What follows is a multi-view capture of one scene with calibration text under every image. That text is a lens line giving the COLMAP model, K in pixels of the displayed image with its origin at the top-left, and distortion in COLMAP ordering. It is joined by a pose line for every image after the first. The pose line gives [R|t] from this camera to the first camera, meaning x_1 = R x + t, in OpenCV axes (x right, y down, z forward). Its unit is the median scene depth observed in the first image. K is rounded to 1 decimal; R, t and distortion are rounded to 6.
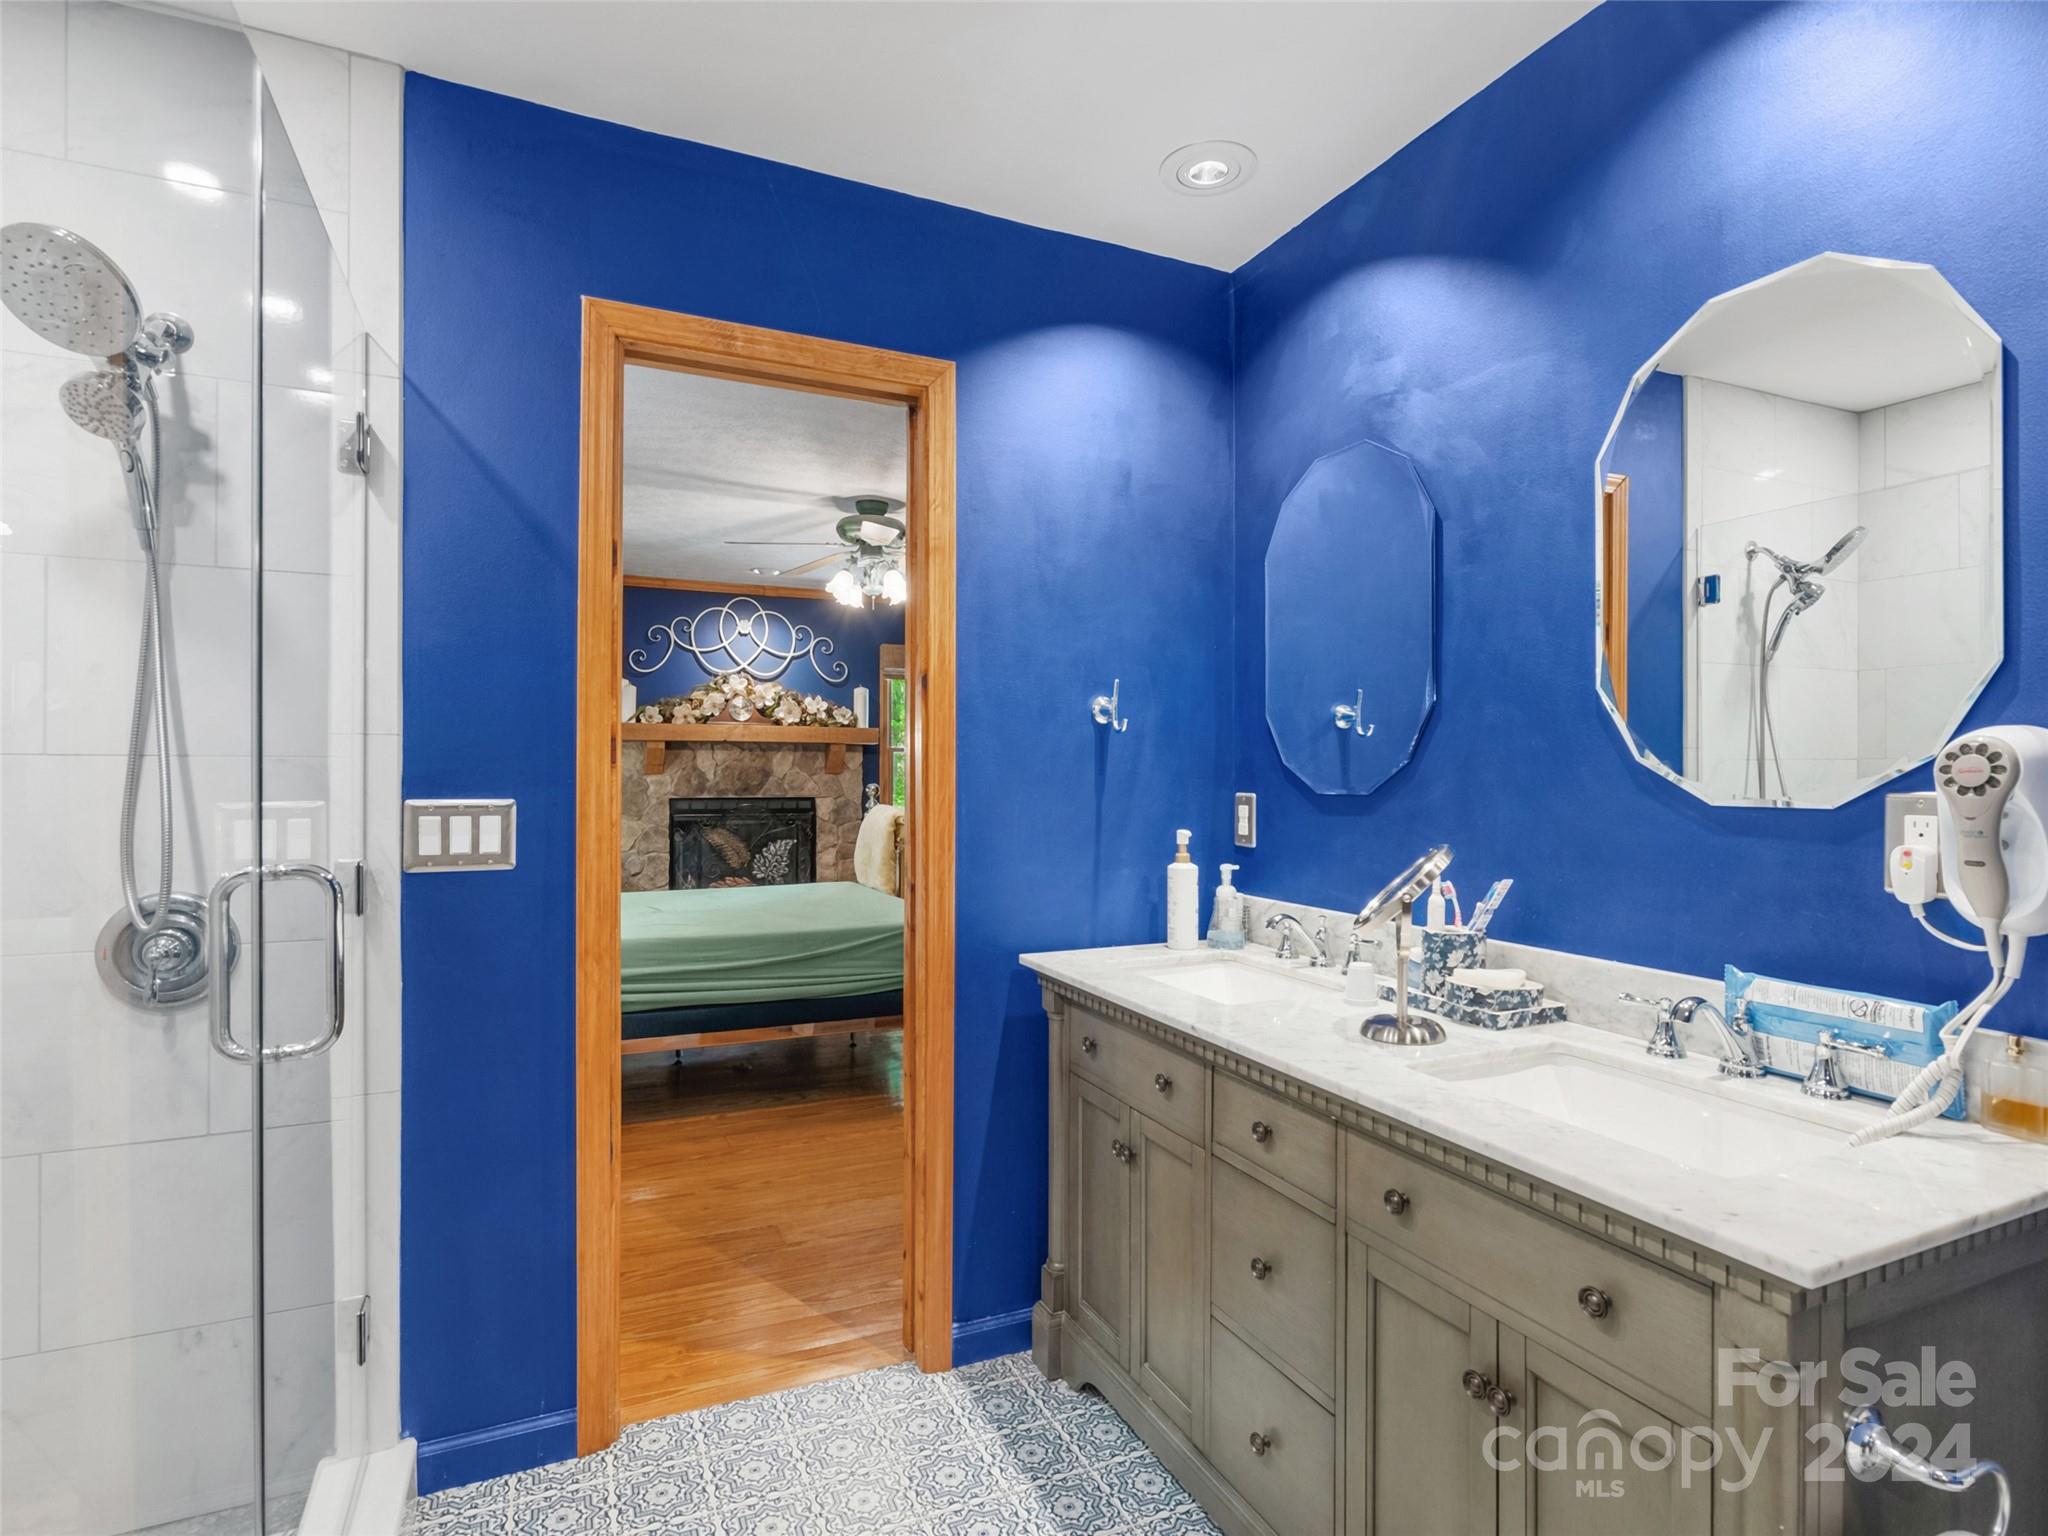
lens RADIAL K [[1052.7, 0, 1019.3], [0, 1052.7, 770.2], [0, 0, 1]] dist [-0.003085, 0.001158]
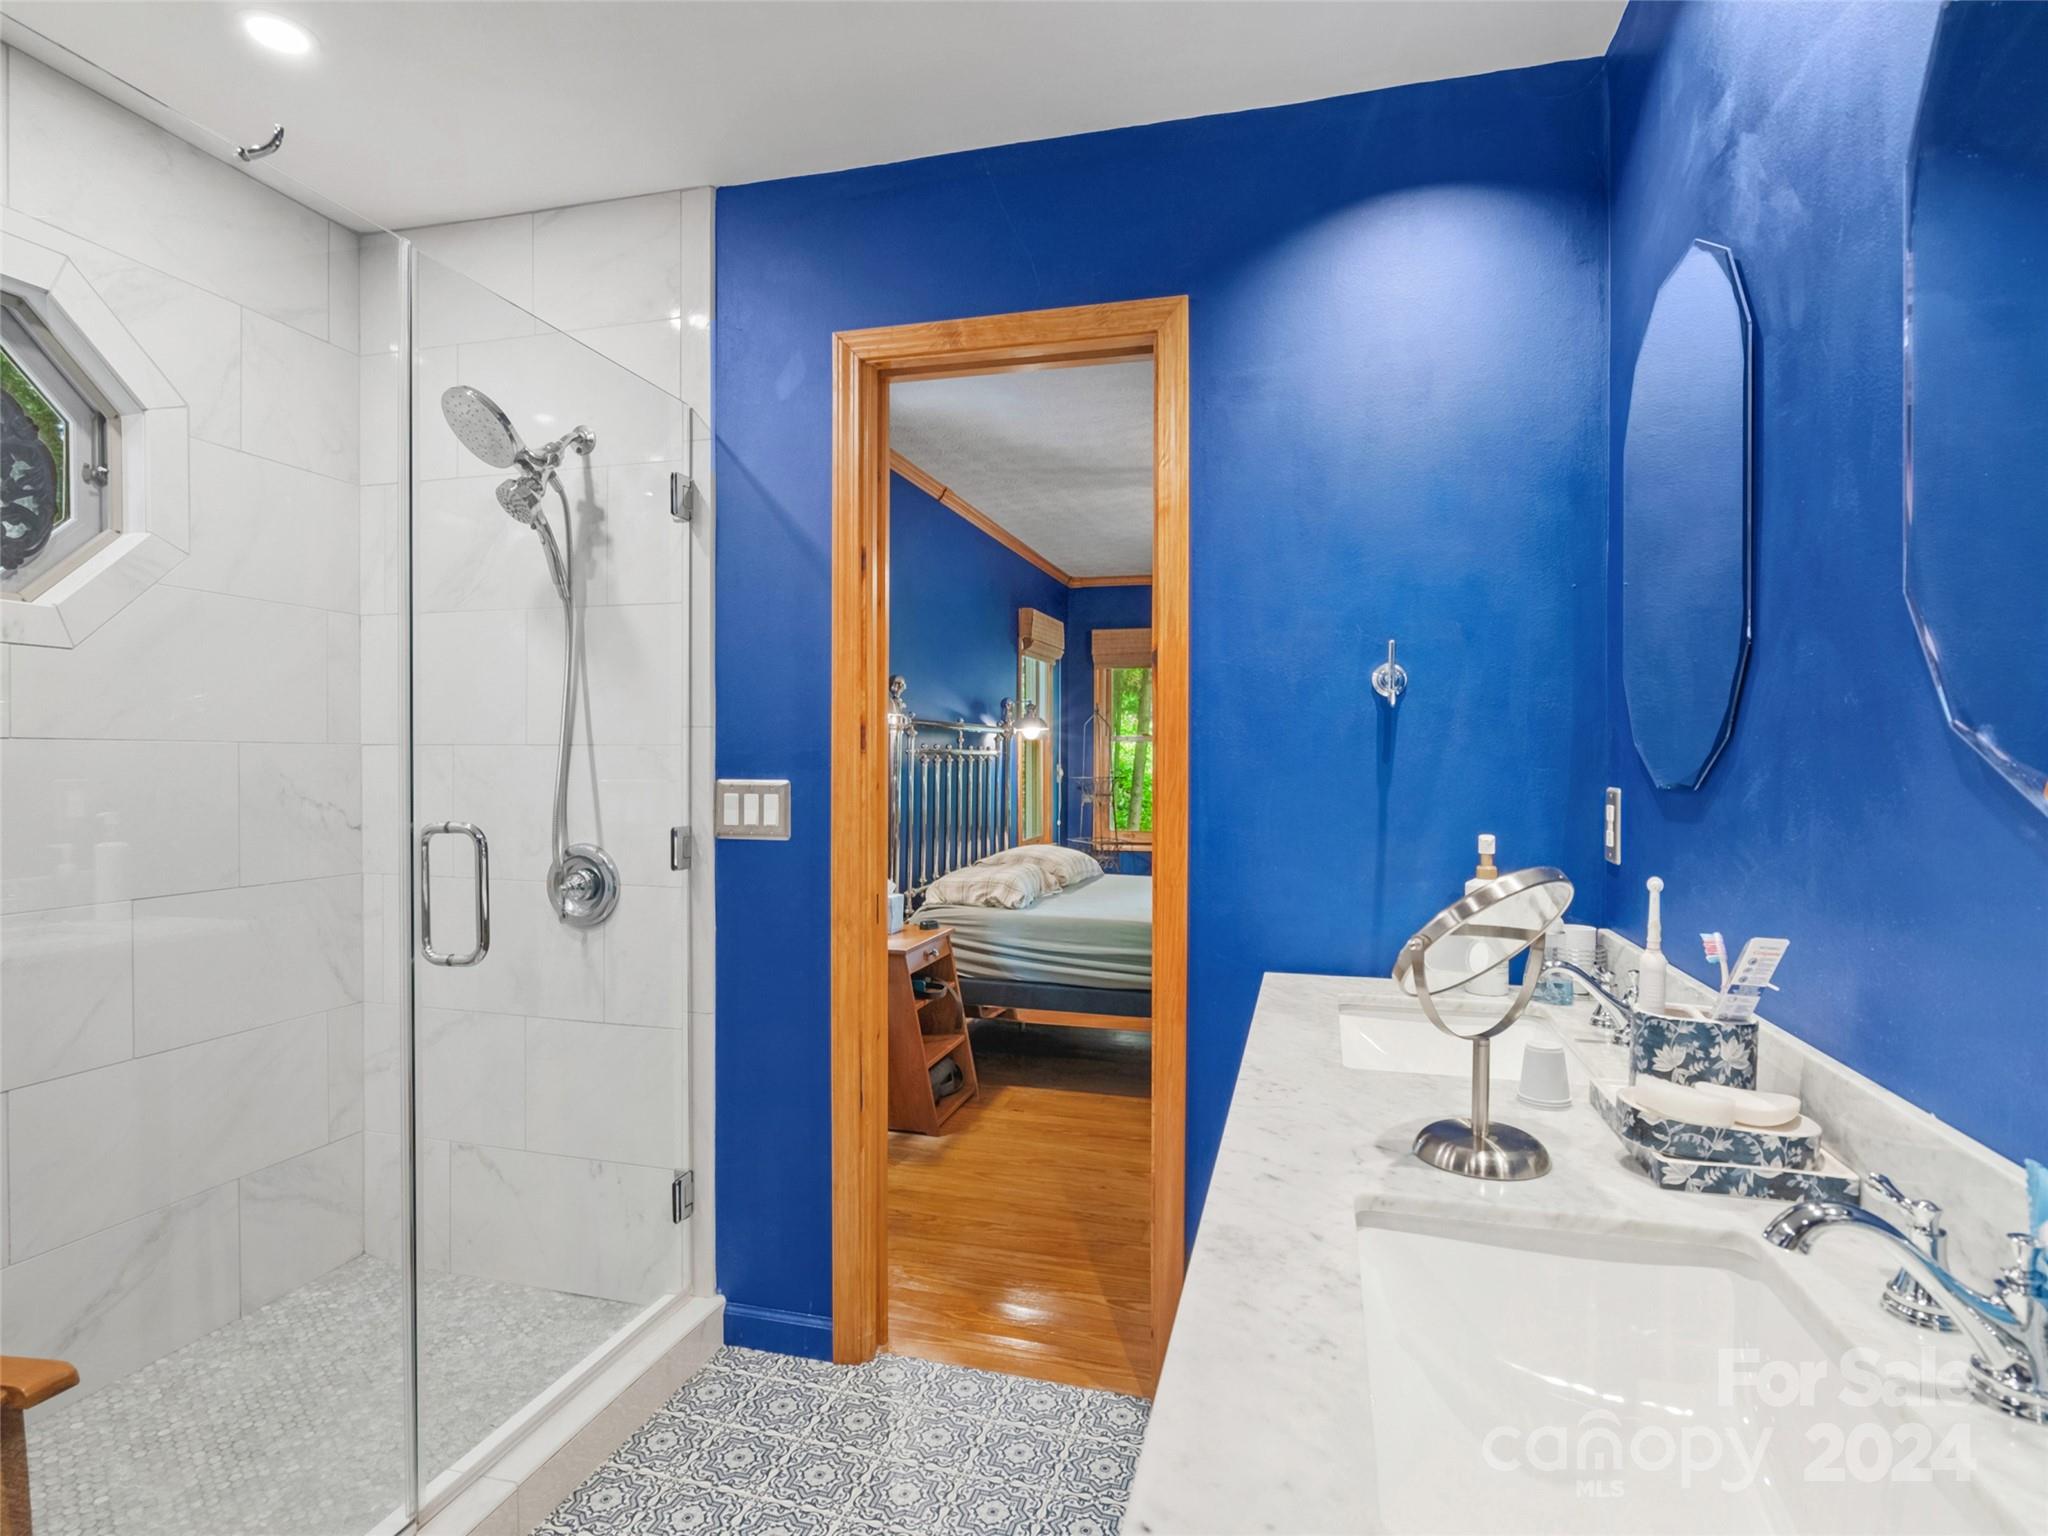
lens RADIAL K [[1052.7, 0, 1034.1], [0, 1052.7, 770.9], [0, 0, 1]] dist [-0.003085, 0.001158]
pose [[0.770561, 0.006195, -0.637336, 0.439955], [-0.001807, 0.999970, 0.007535, 0.007199], [0.637363, -0.004655, 0.770549, 0.253529]]
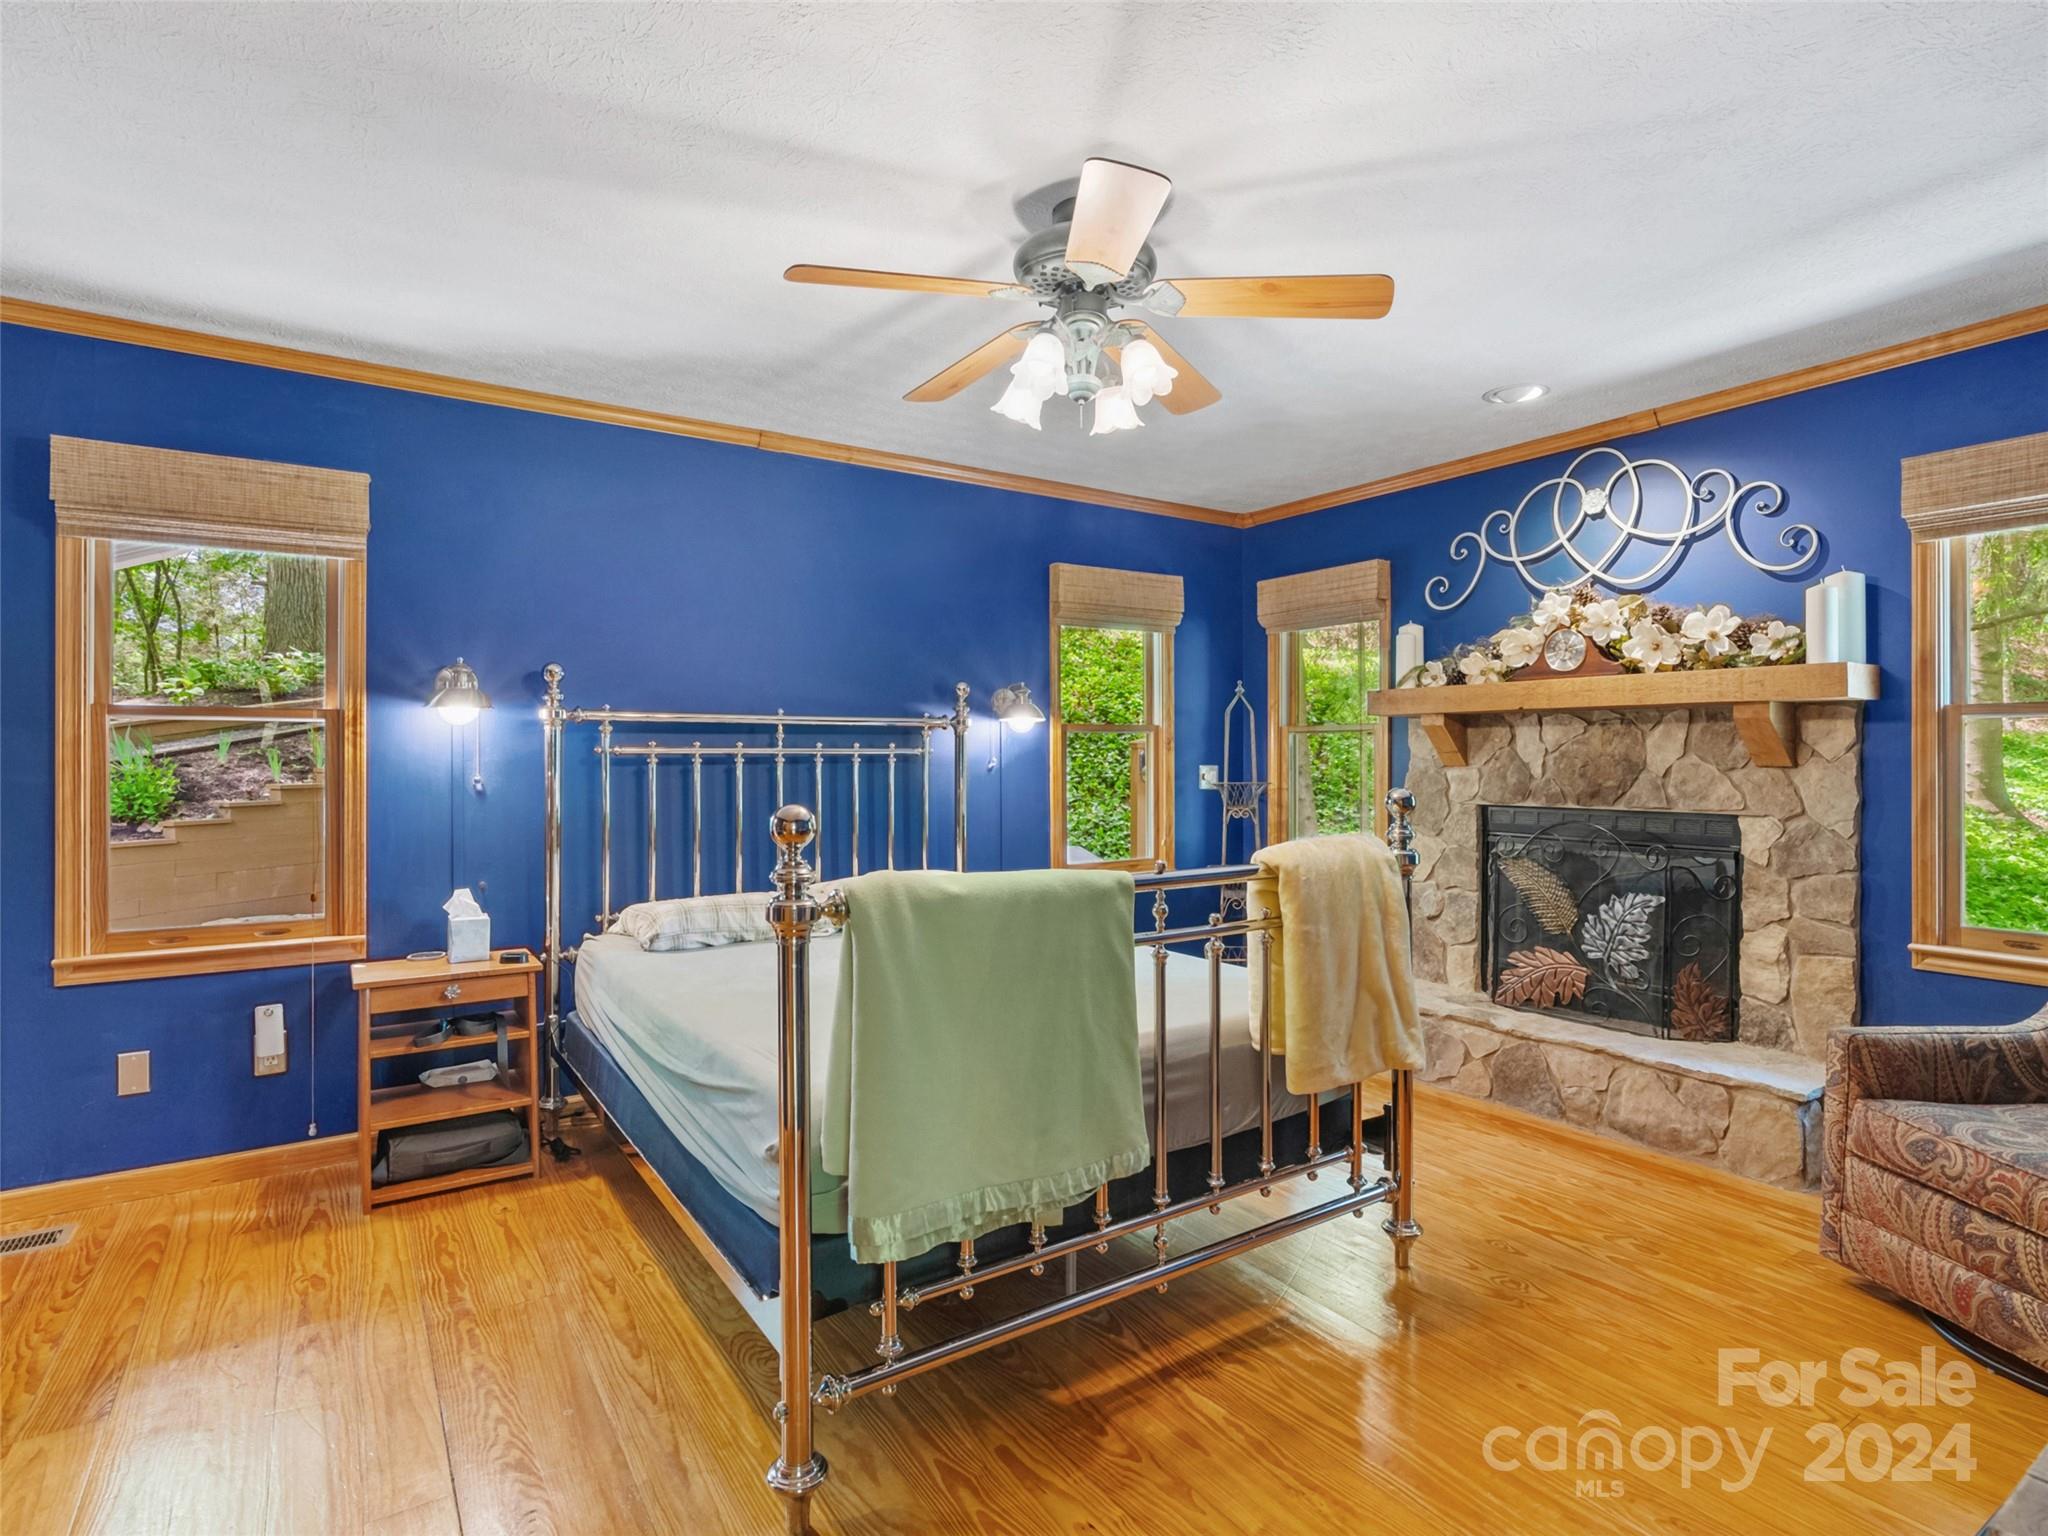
lens RADIAL K [[1052.7, 0, 1032.0], [0, 1052.7, 757.8], [0, 0, 1]] dist [-0.003085, 0.001158]
pose [[0.172860, -0.004305, -0.984937, 0.767358], [-0.000657, 0.999990, -0.004487, 0.005226], [0.984946, 0.001423, 0.172855, 2.010383]]
